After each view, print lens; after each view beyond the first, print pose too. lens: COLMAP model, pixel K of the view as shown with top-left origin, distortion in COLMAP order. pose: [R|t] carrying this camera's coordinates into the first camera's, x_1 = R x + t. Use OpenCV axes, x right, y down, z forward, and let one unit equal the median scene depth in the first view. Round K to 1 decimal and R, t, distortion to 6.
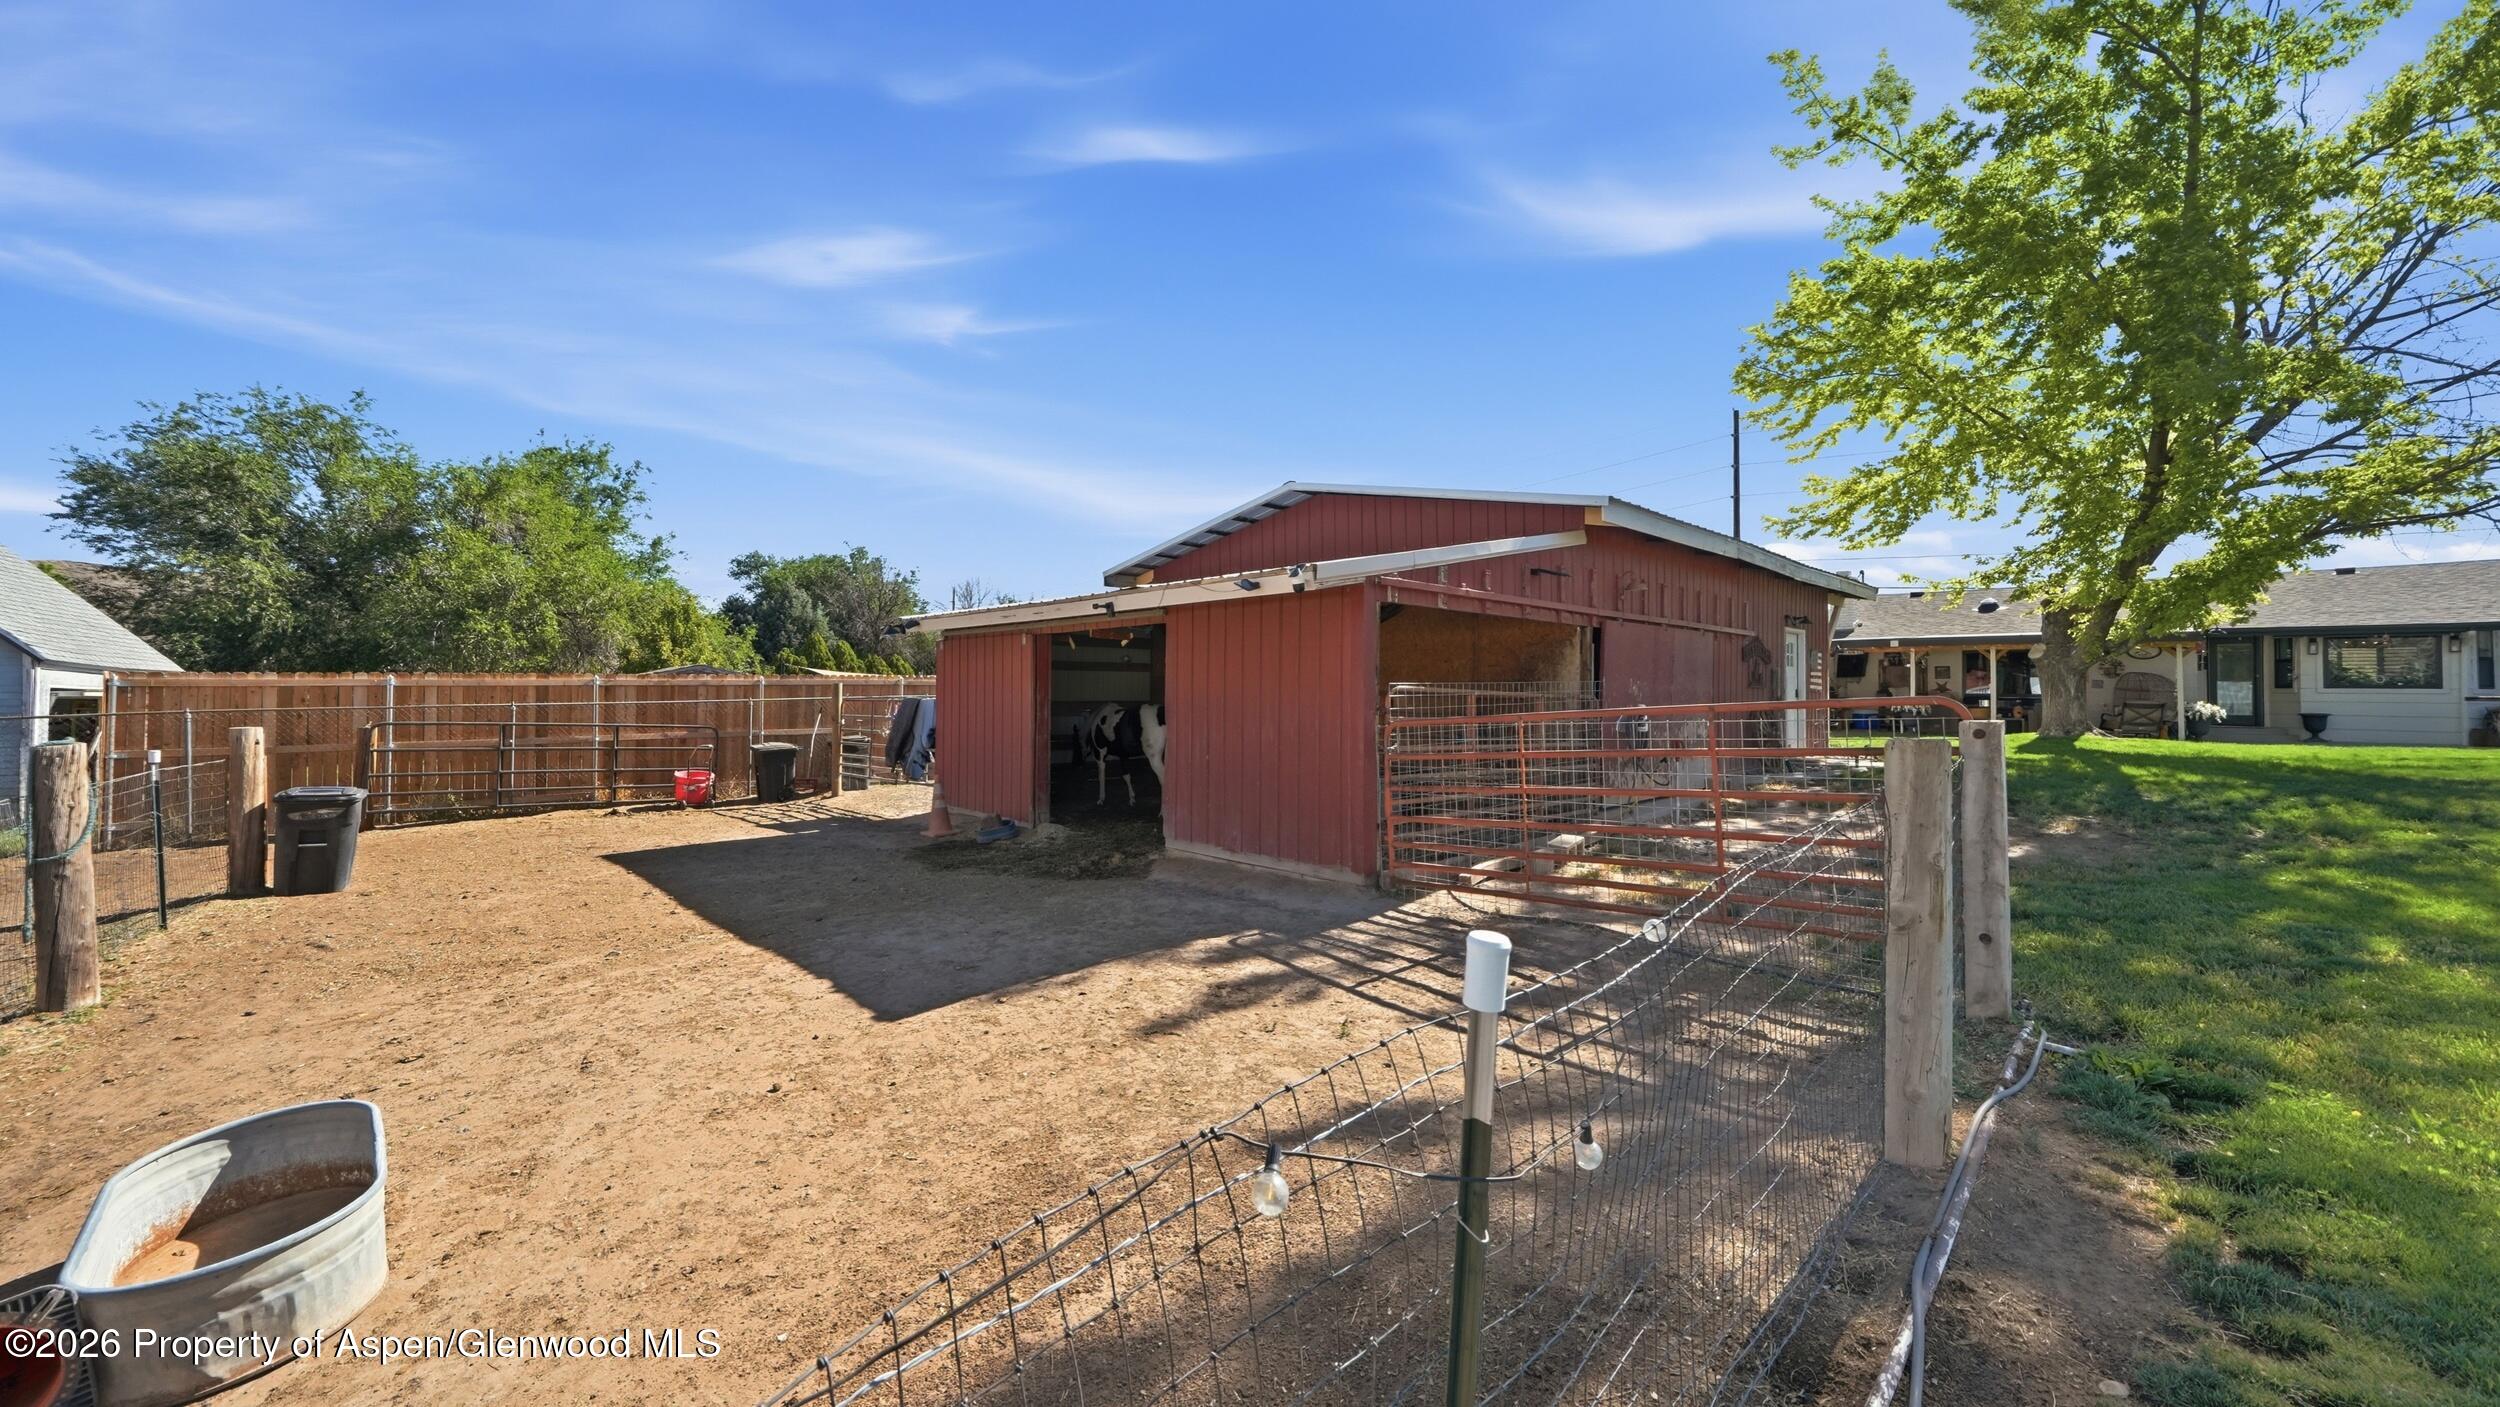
lens RADIAL K [[891.2, 0, 1251.8], [0, 891.2, 668.1], [0, 0, 1]] dist [-0.010878, -0.000064]
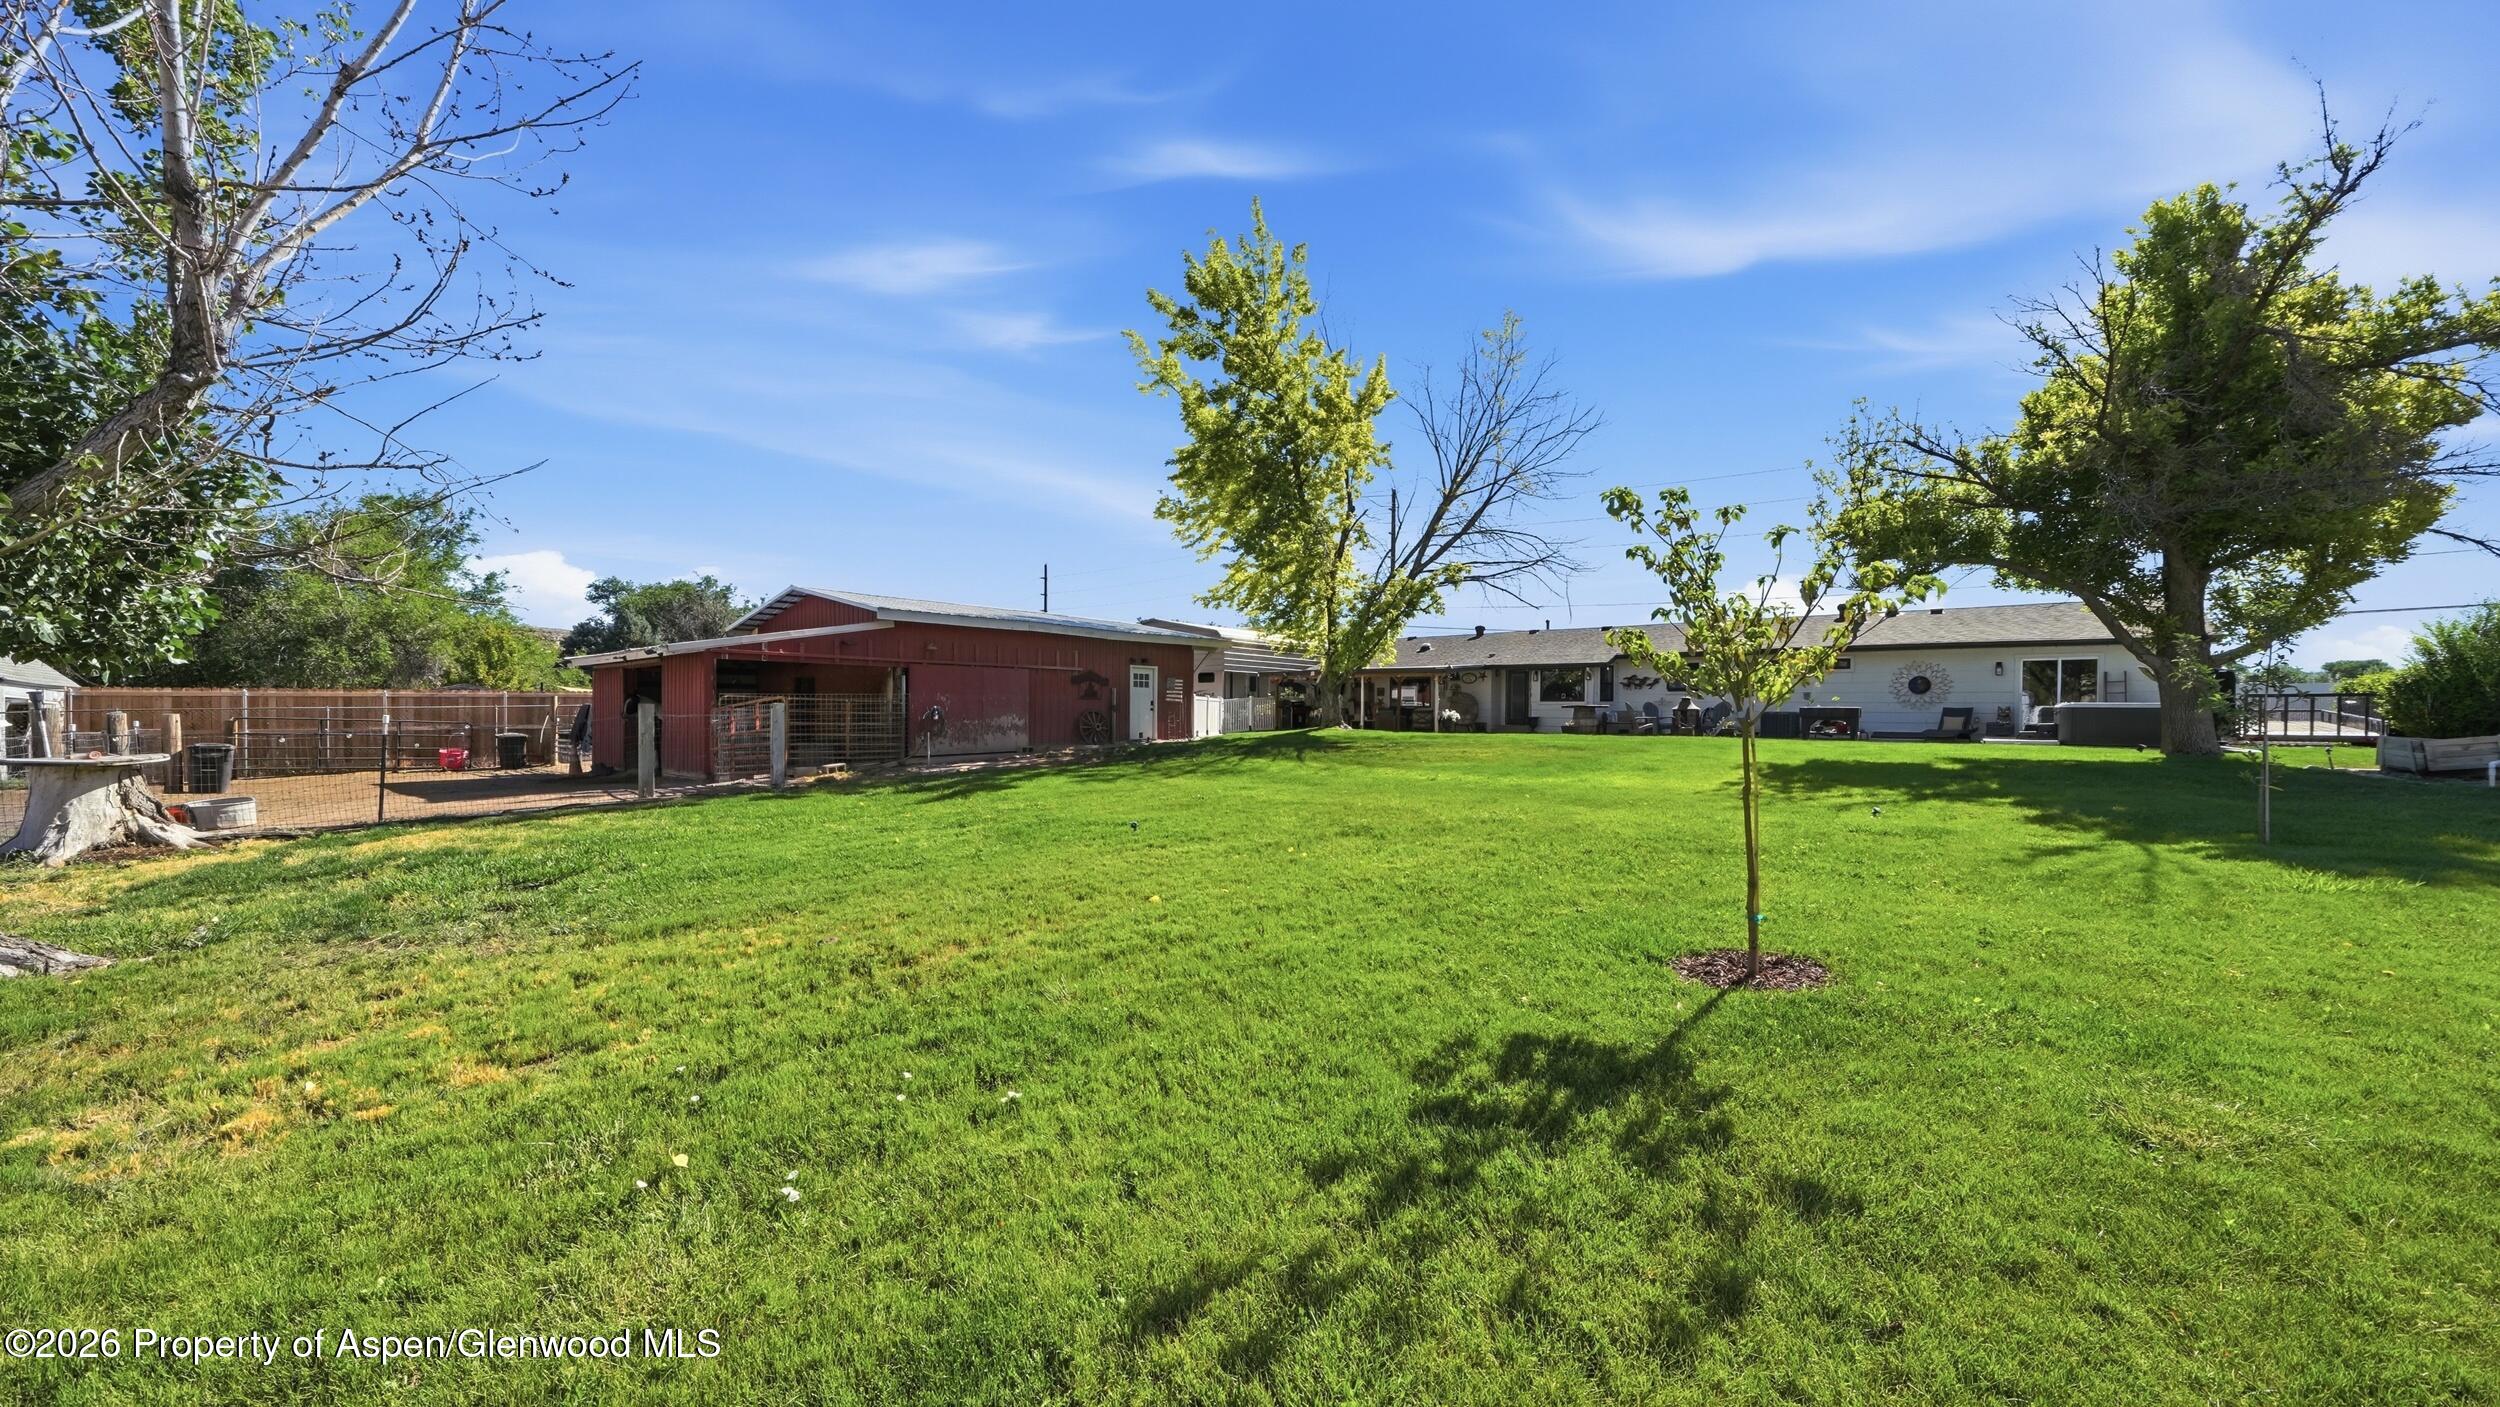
lens RADIAL K [[858.5, 0, 1248.8], [0, 858.5, 719.9], [0, 0, 1]] dist [-0.007597, 0.000239]
pose [[0.995067, 0.001725, 0.099191, 0.301070], [-0.005294, 0.999347, 0.035736, -0.000972], [-0.099064, -0.036084, 0.994427, -0.314744]]
